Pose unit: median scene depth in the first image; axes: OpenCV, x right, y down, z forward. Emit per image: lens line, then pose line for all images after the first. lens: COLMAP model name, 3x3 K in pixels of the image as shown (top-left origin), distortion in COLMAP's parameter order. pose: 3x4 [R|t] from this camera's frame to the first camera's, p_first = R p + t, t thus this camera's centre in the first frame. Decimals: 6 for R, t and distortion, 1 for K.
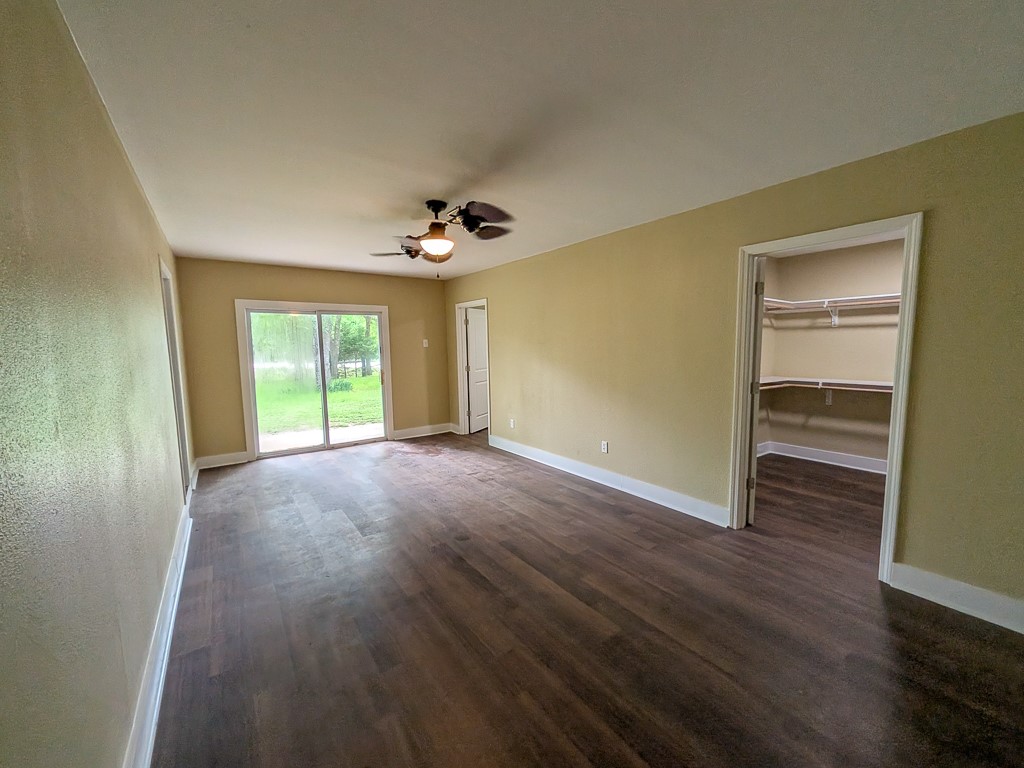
lens RADIAL K [[408.3, 0, 512.0], [0, 408.3, 384.0], [0, 0, 1]] dist [0.000849, 0.000085]
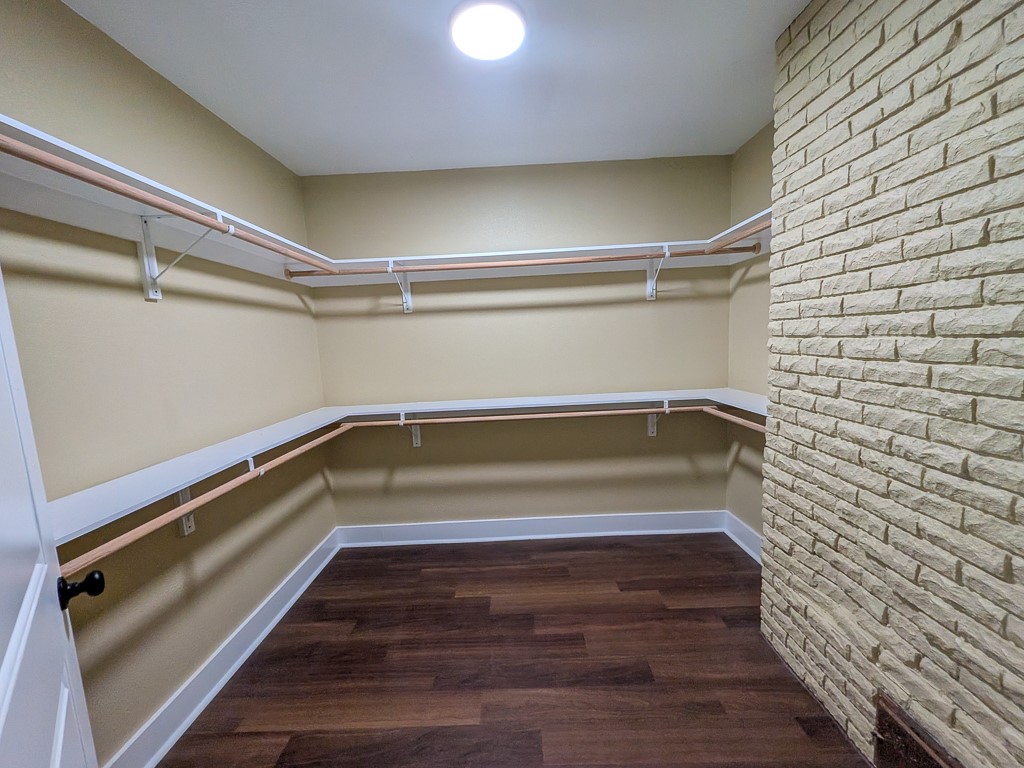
lens RADIAL K [[408.3, 0, 512.0], [0, 408.3, 384.0], [0, 0, 1]] dist [0.000849, 0.000085]
pose [[0.590177, -0.109536, 0.799808, 0.409479], [0.118427, 0.991781, 0.048441, -0.051012], [-0.798540, 0.066130, 0.598298, 0.551824]]
